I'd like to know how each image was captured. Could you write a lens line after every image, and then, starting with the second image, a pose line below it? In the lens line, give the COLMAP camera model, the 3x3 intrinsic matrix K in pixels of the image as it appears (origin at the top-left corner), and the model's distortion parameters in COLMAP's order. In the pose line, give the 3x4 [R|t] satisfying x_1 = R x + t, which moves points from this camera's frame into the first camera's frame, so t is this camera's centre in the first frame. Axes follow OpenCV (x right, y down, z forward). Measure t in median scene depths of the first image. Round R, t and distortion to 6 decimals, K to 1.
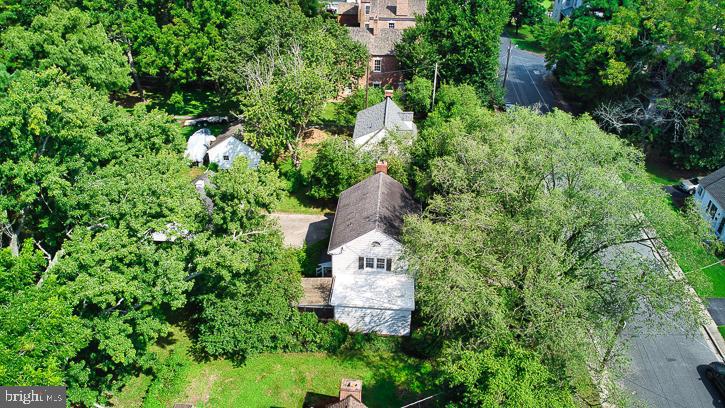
lens RADIAL K [[539.0, 0, 360.6], [0, 539.0, 206.1], [0, 0, 1]] dist [0.126526, -0.265742]
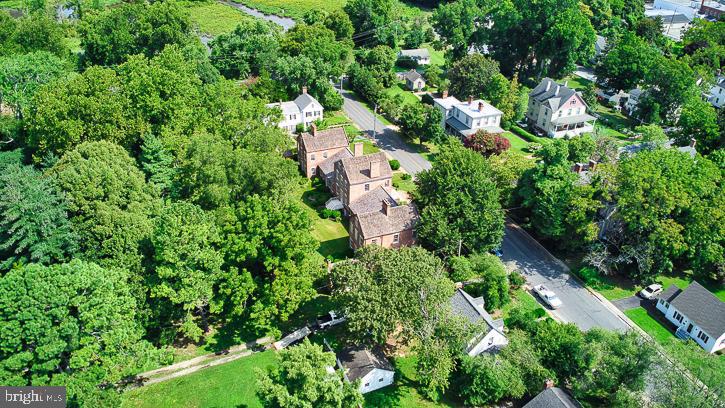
lens RADIAL K [[536.9, 0, 360.8], [0, 536.9, 205.1], [0, 0, 1]] dist [0.176245, -0.394044]
pose [[0.890009, -0.234635, 0.390936, -0.717373], [0.232261, 0.971148, 0.054103, -0.607086], [-0.392351, 0.042647, 0.918826, -0.107654]]
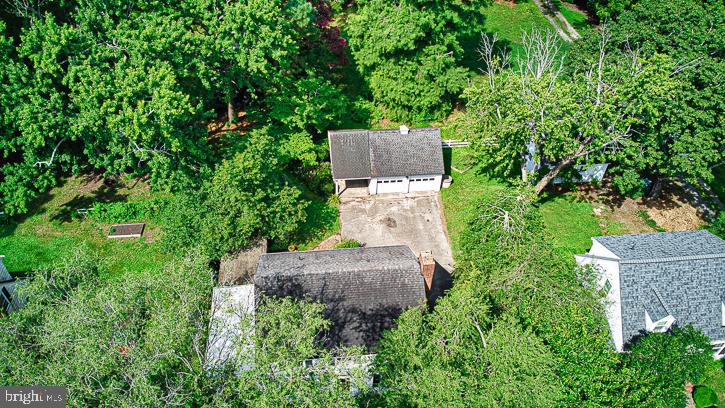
lens RADIAL K [[527.0, 0, 360.5], [0, 527.0, 213.1], [0, 0, 1]] dist [0.202899, -0.401828]
pose [[0.179413, 0.685922, -0.705210, 0.356587], [-0.542572, 0.666953, 0.510675, -0.323438], [0.820626, 0.291005, 0.491823, 0.535186]]
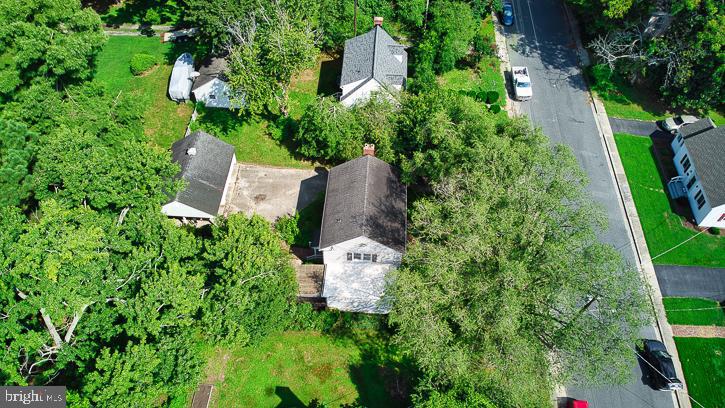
lens RADIAL K [[539.0, 0, 360.6], [0, 539.0, 206.1], [0, 0, 1]] dist [0.126526, -0.265742]
pose [[0.999900, -0.009674, 0.010273, 0.010107], [0.005390, 0.934648, 0.355533, -0.289963], [-0.013041, -0.355442, 0.934607, 0.000077]]
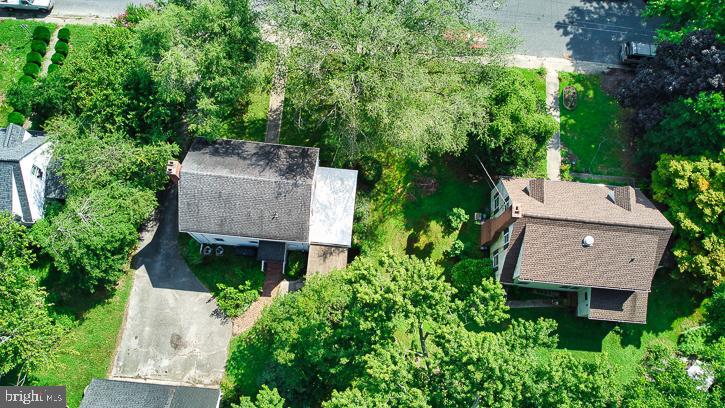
lens RADIAL K [[536.9, 0, 360.8], [0, 536.9, 205.1], [0, 0, 1]] dist [0.176245, -0.394044]
pose [[0.011488, -0.961414, 0.274866, -0.190740], [0.493681, 0.244499, 0.834566, -0.497539], [-0.869567, 0.126109, 0.477440, 0.345504]]
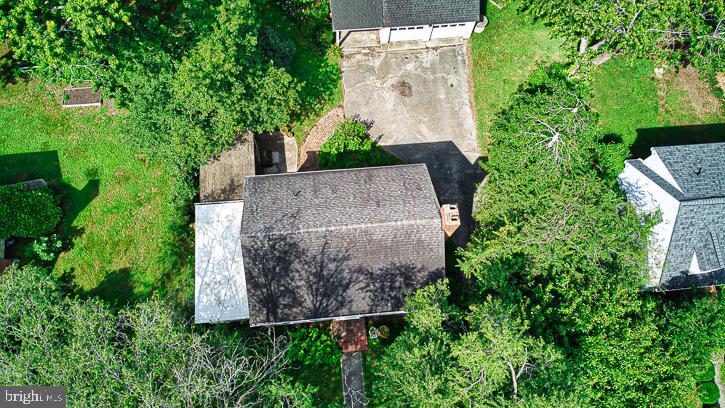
lens RADIAL K [[533.5, 0, 358.4], [0, 533.5, 216.3], [0, 0, 1]] dist [0.128620, -0.248179]
pose [[0.165524, 0.943716, -0.286360, 0.144198], [-0.546774, 0.329469, 0.769733, -0.350661], [0.820756, 0.029165, 0.570534, 0.553912]]
